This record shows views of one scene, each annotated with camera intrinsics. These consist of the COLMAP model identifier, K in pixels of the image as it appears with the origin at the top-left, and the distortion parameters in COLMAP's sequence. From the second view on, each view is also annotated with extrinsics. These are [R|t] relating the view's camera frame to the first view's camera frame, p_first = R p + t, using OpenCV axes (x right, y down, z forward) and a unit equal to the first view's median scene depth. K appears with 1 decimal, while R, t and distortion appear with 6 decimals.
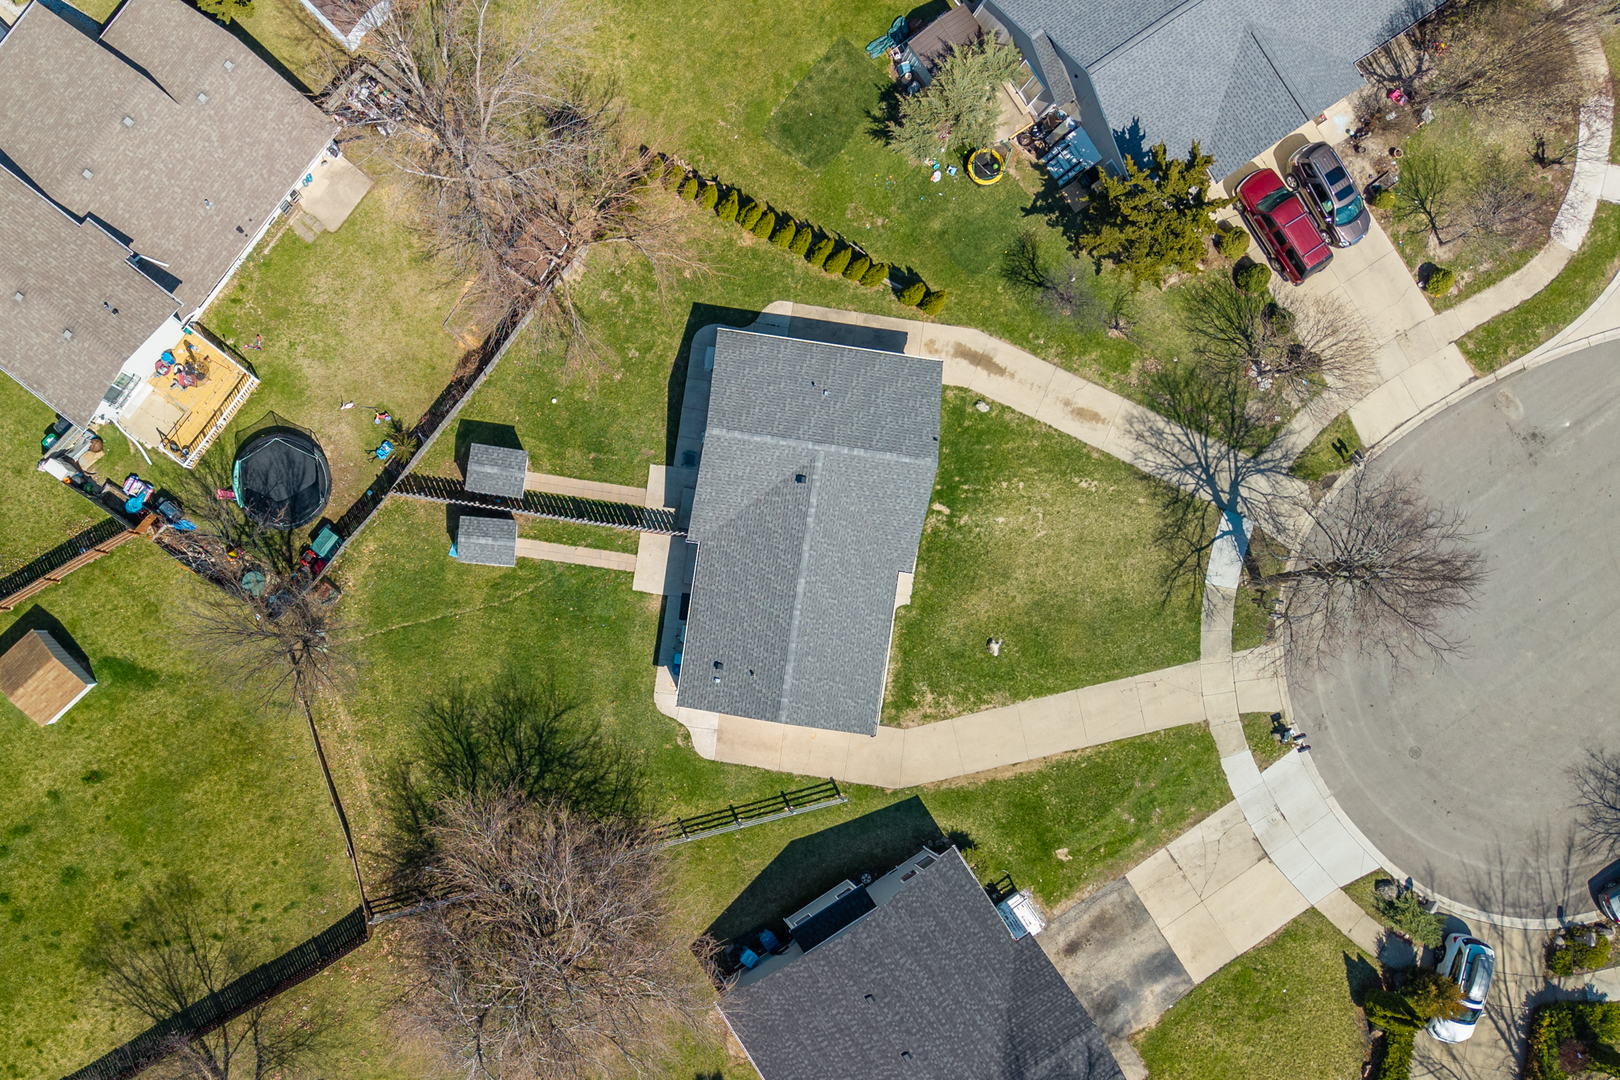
lens RADIAL K [[1093.4, 0, 810.0], [0, 1093.4, 540.0], [0, 0, 1]] dist [-0.001393, -0.002300]
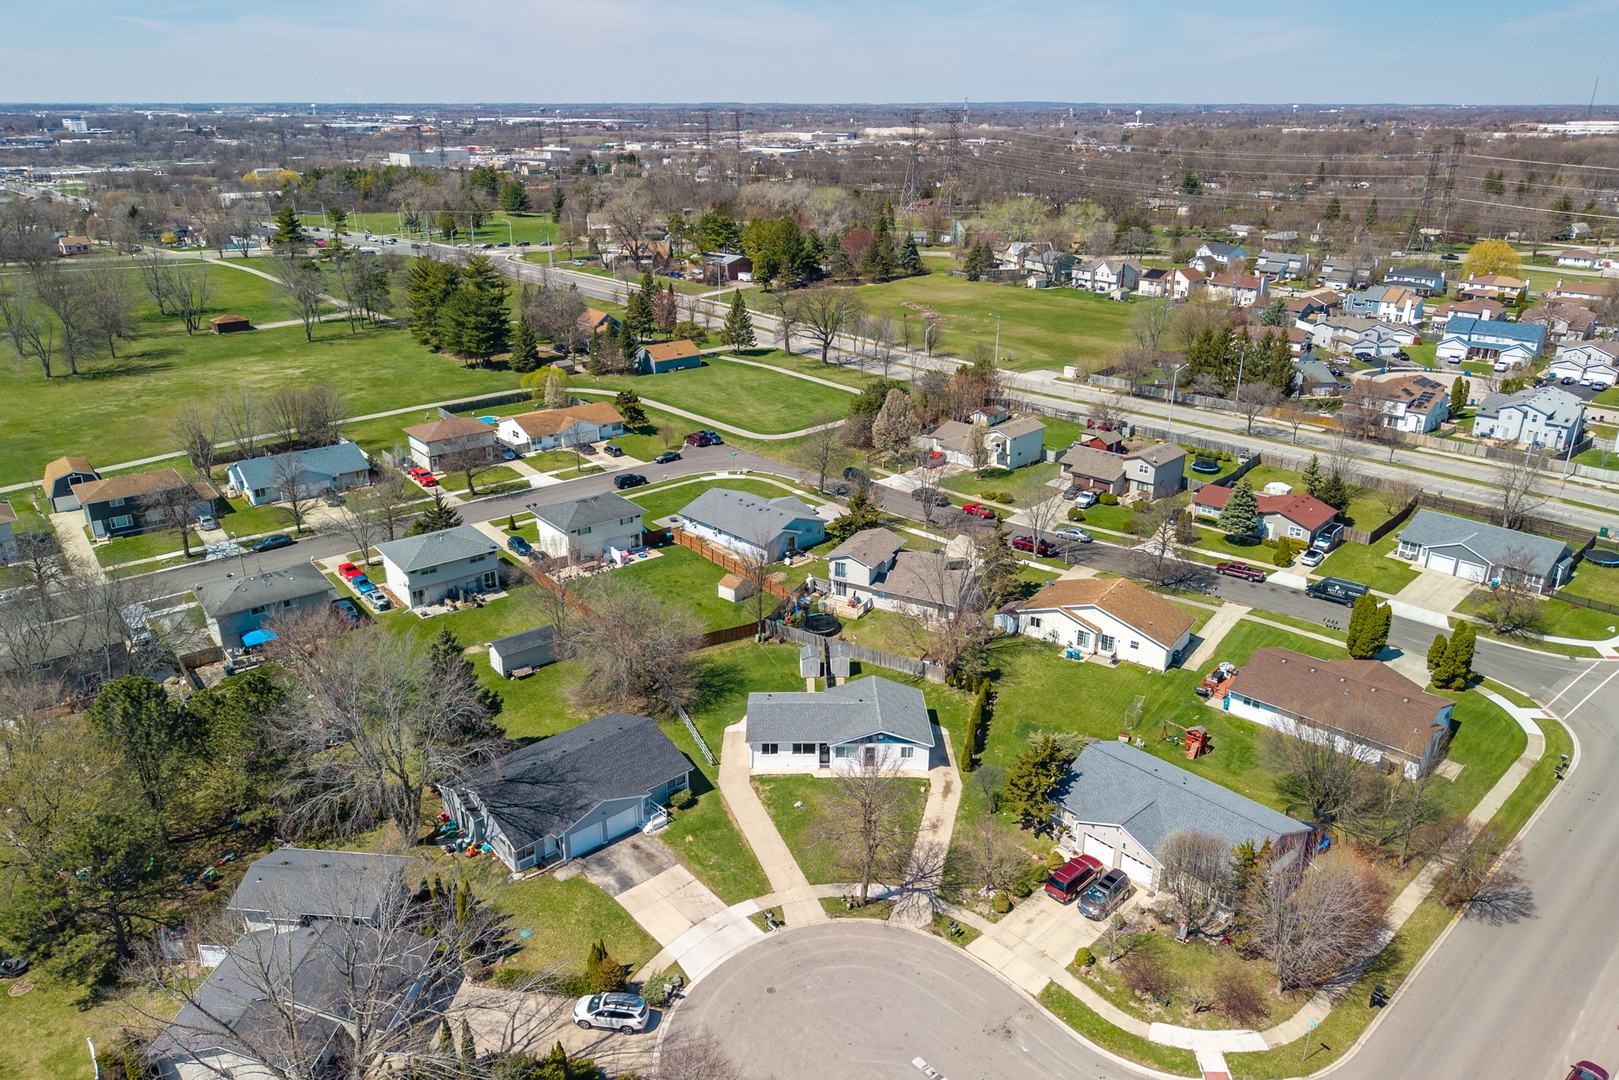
lens RADIAL K [[1092.7, 0, 809.5], [0, 1092.7, 540.0], [0, 0, 1]] dist [-0.001393, -0.002300]
pose [[0.163469, 0.355704, -0.920192, 1.691229], [-0.986512, 0.066999, -0.149351, 0.322155], [0.008527, 0.932194, 0.361858, -0.085163]]
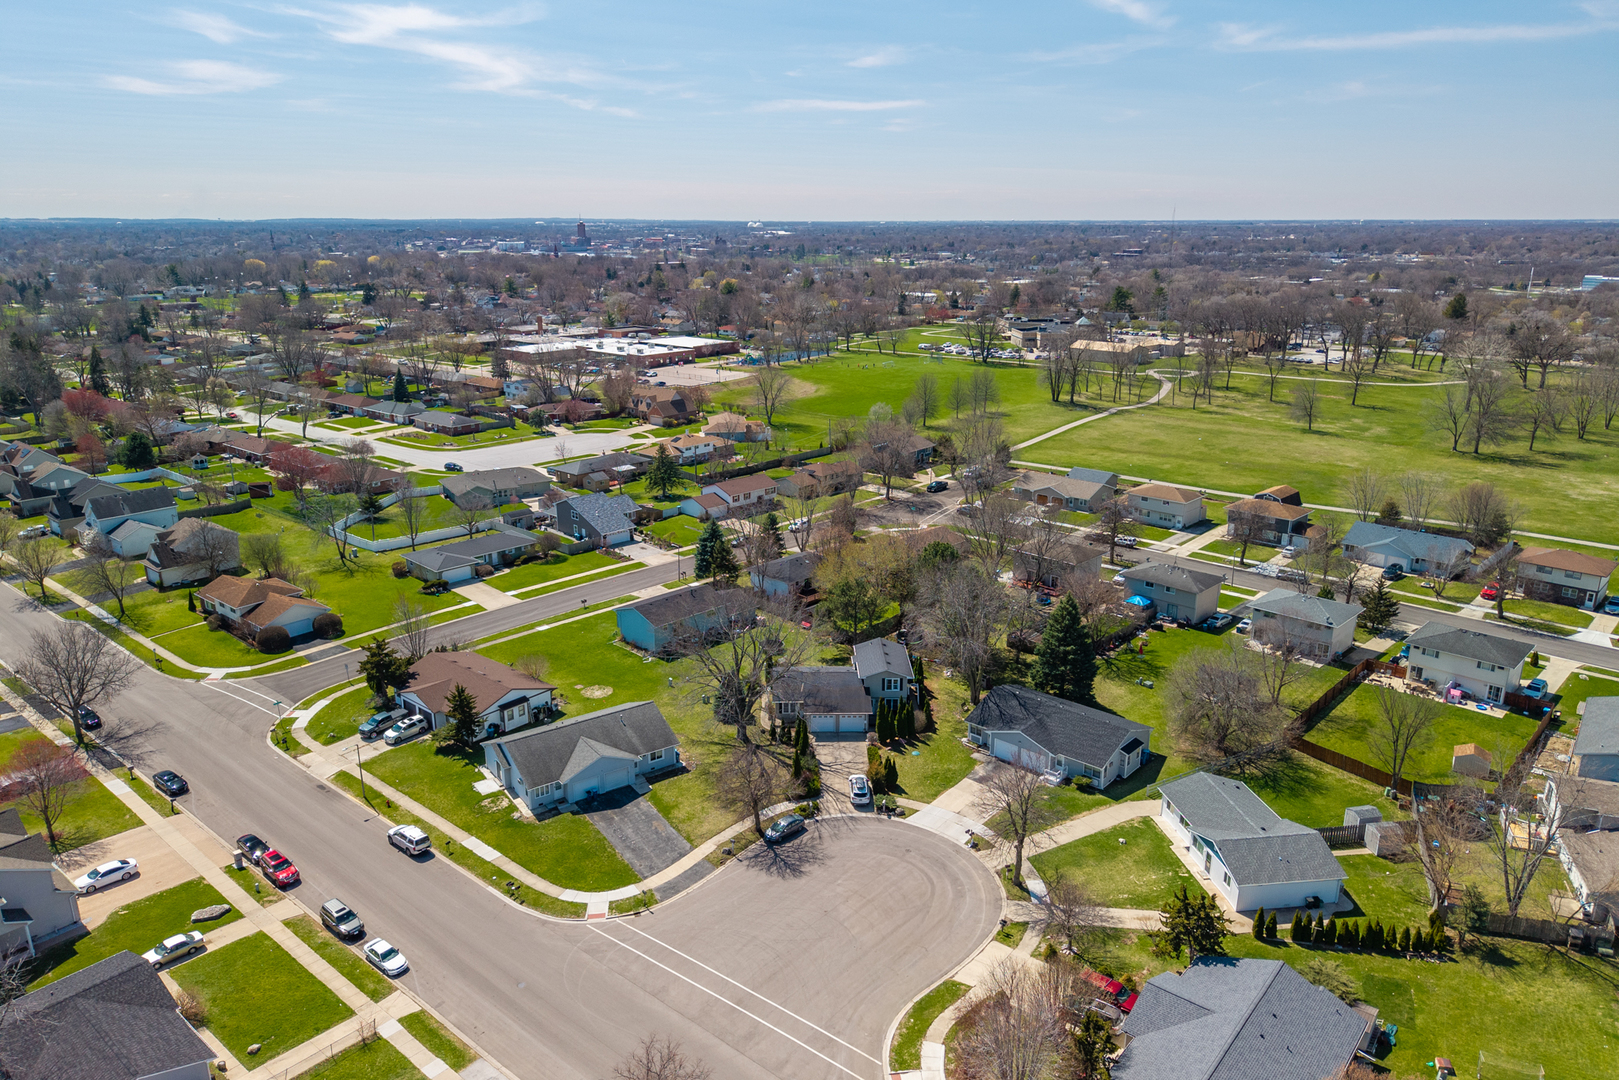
lens RADIAL K [[1092.7, 0, 809.5], [0, 1092.7, 540.0], [0, 0, 1]] dist [-0.001393, -0.002300]
pose [[-0.963404, 0.069832, -0.258797, 1.216514], [-0.268050, -0.255413, 0.928932, -1.494325], [-0.001231, 0.964307, 0.264784, -0.091400]]
